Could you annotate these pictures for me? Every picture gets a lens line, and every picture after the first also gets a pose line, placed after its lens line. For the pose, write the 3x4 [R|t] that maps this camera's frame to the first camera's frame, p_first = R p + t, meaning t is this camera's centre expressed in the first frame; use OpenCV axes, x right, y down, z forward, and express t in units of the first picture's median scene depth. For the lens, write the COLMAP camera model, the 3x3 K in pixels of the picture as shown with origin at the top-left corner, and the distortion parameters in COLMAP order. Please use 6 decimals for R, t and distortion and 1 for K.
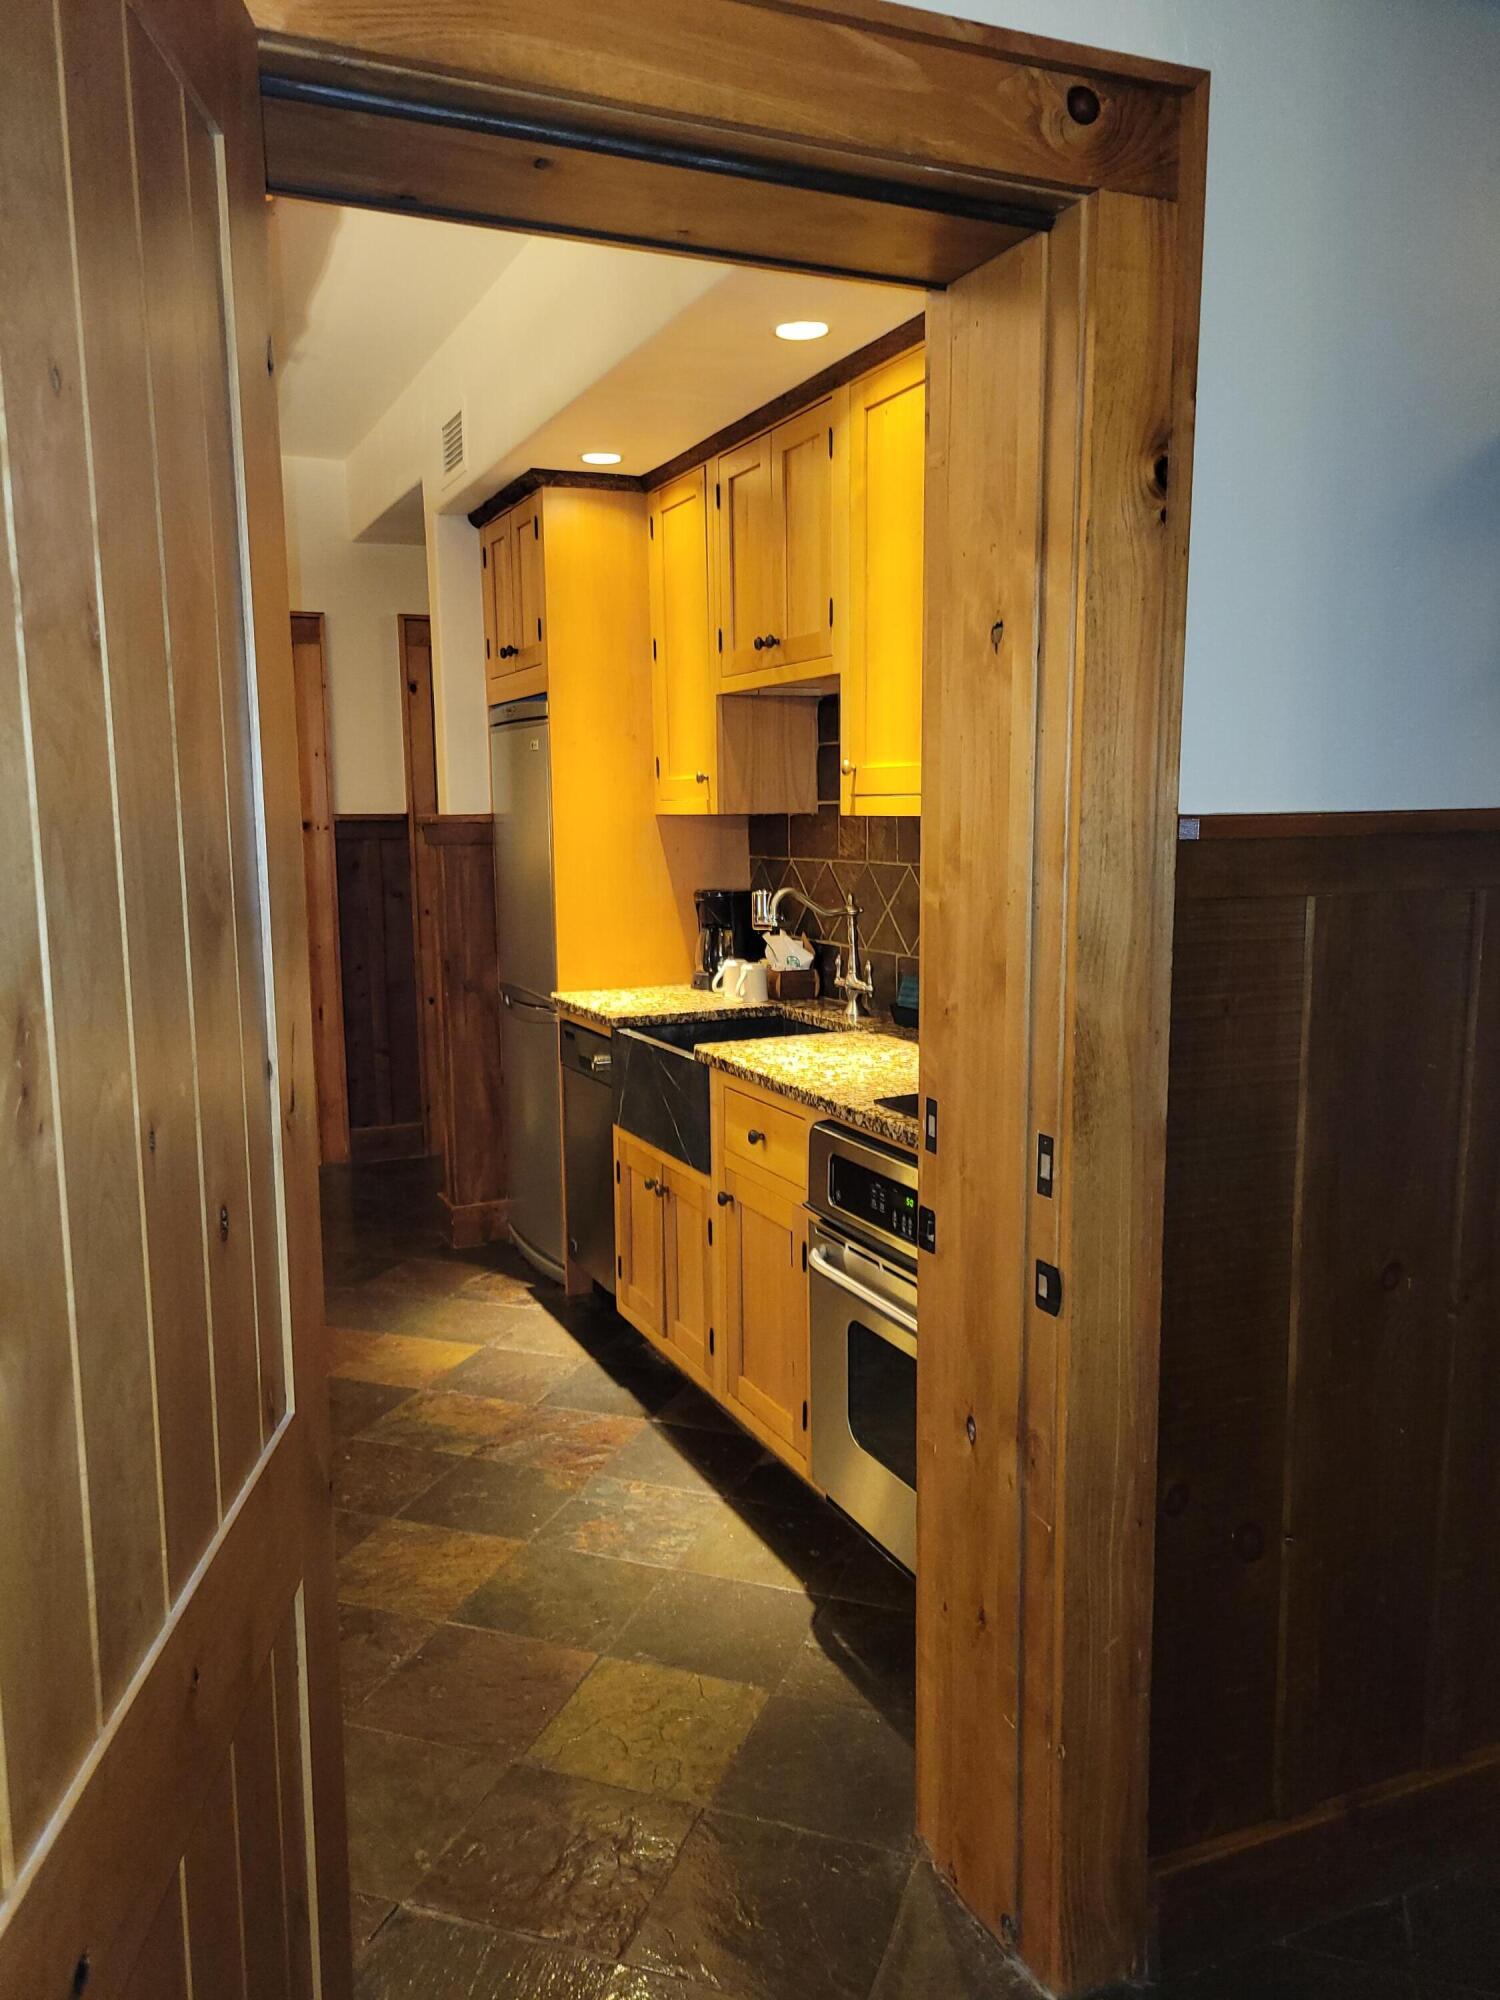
lens RADIAL K [[1490.9, 0, 750.0], [0, 1490.9, 1000.0], [0, 0, 1]] dist [0.040417, -0.005322]
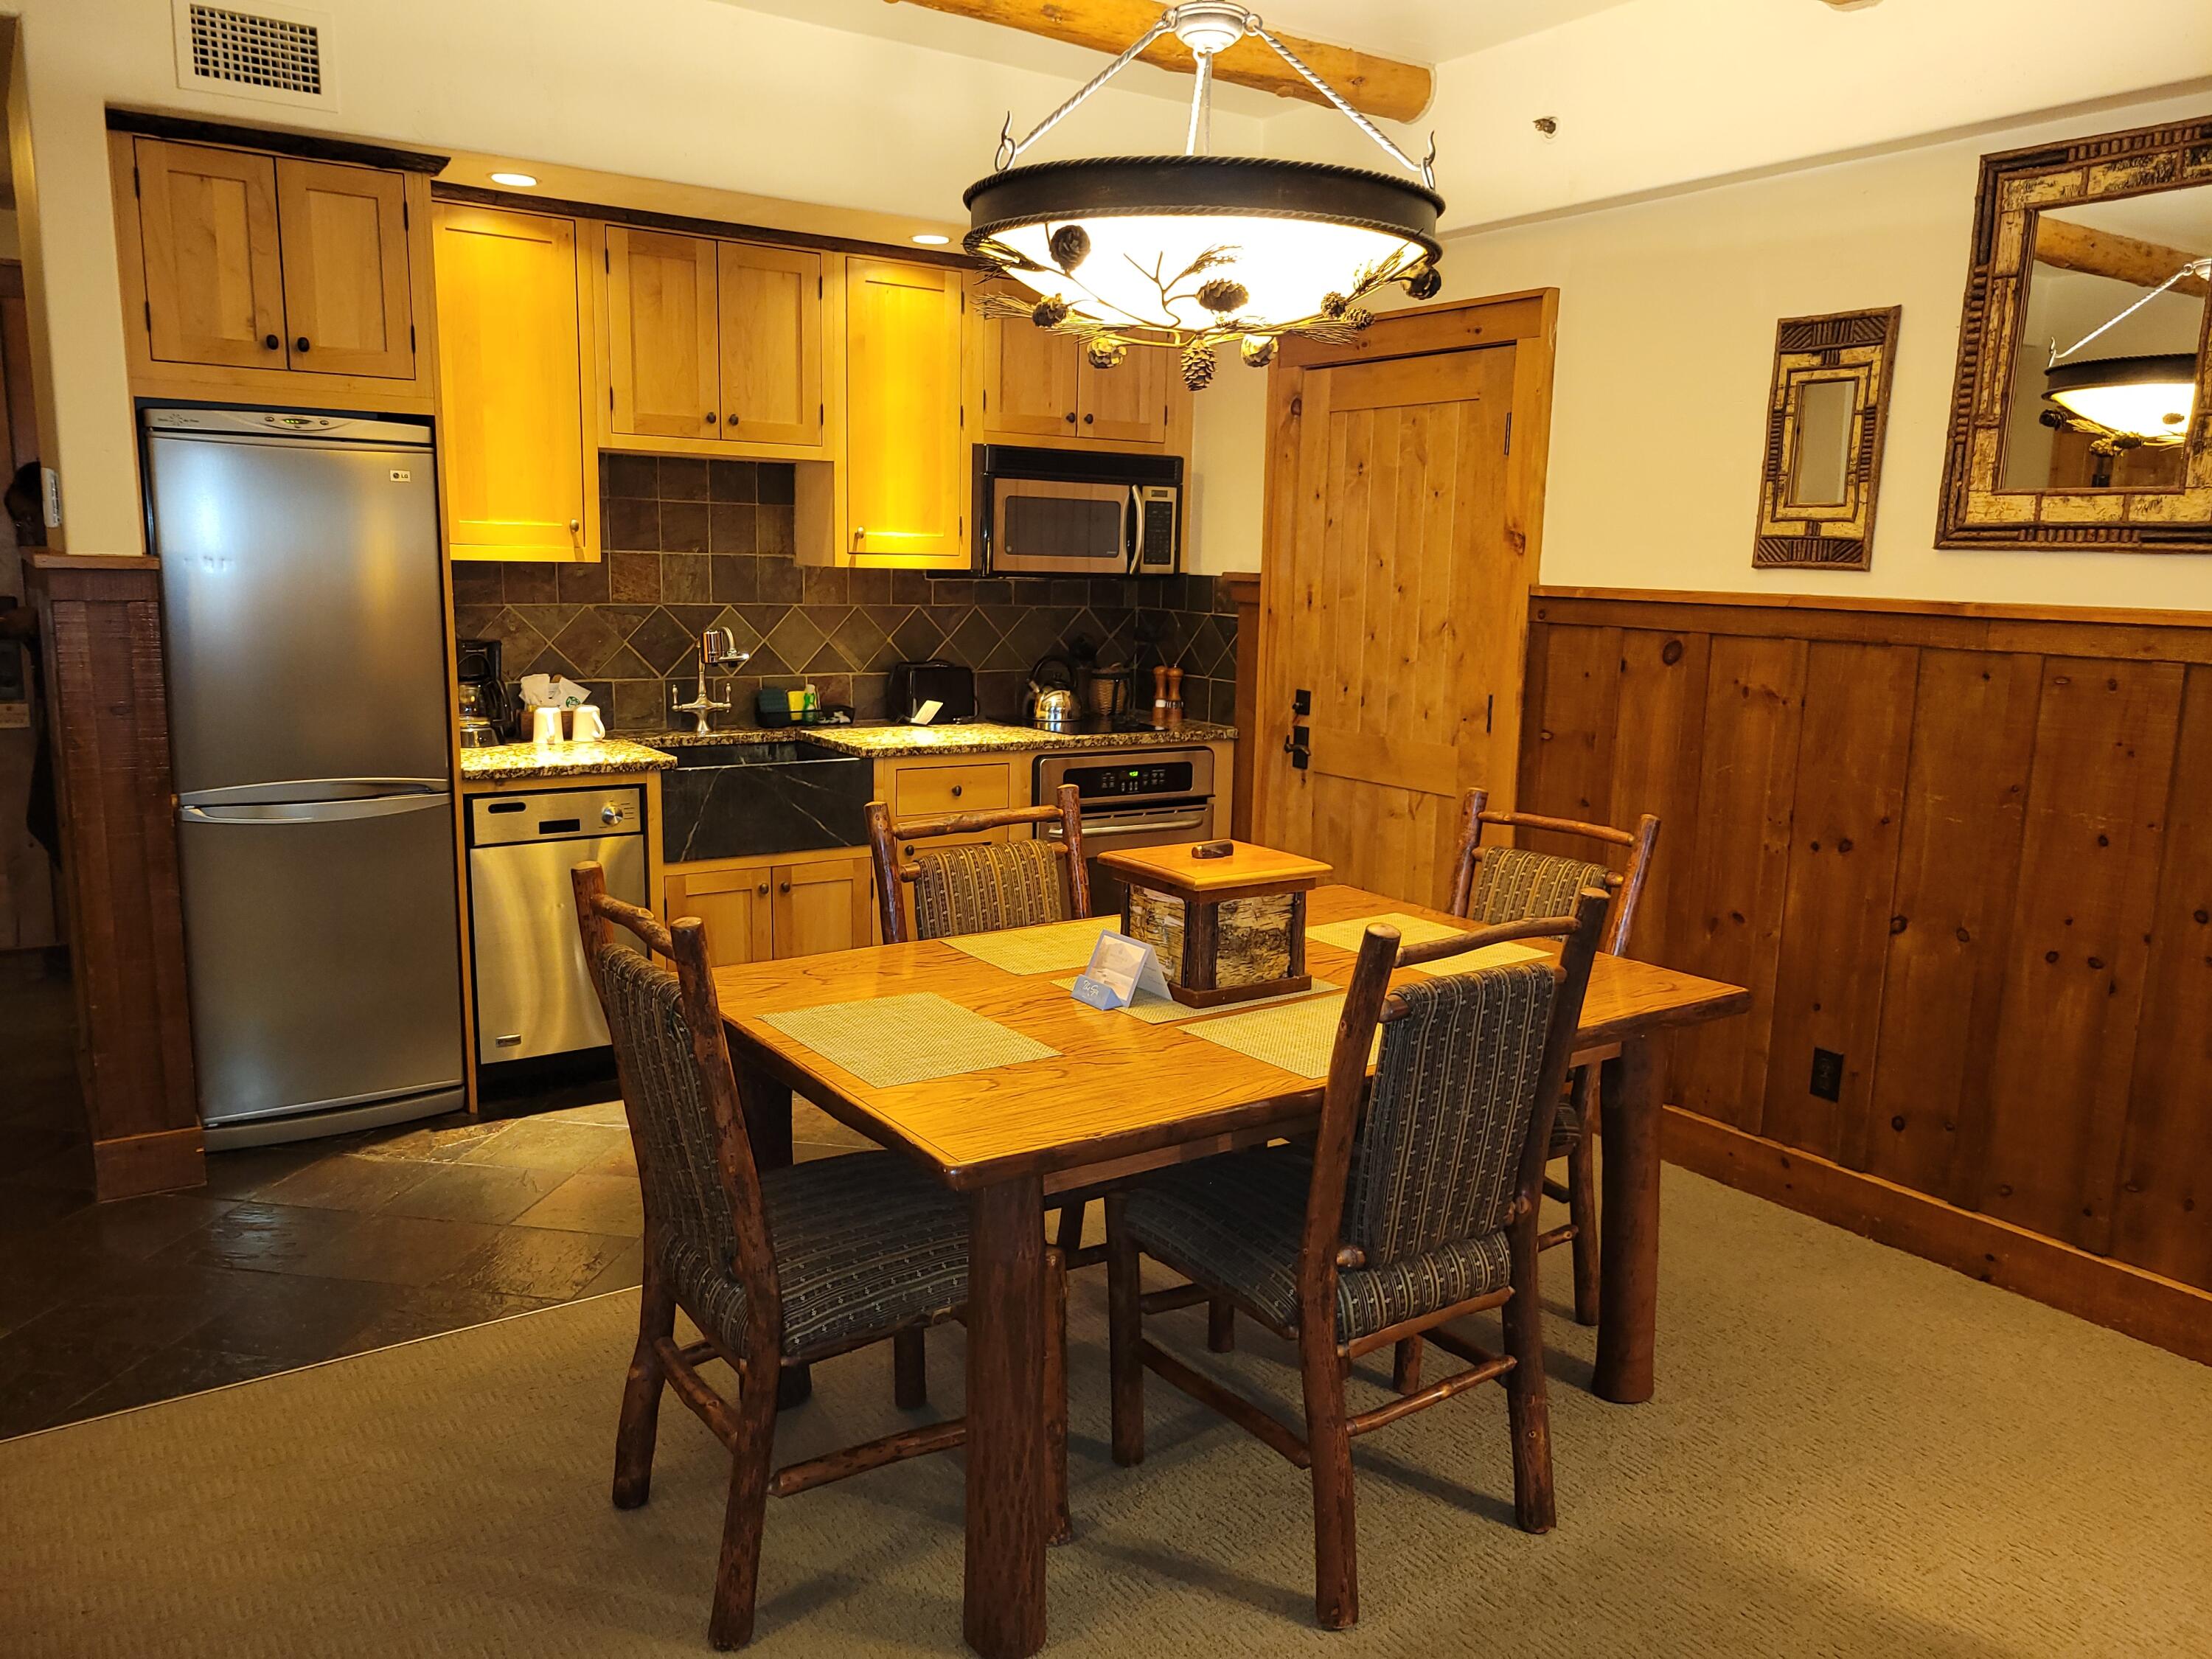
lens RADIAL K [[1668.3, 0, 1096.0], [0, 1668.3, 832.6], [0, 0, 1]] dist [0.045566, -0.002700]
pose [[-0.175949, -0.160196, 0.971277, -1.294173], [0.107074, 0.977701, 0.180653, -0.118655], [-0.978559, 0.135784, -0.154873, 0.895348]]
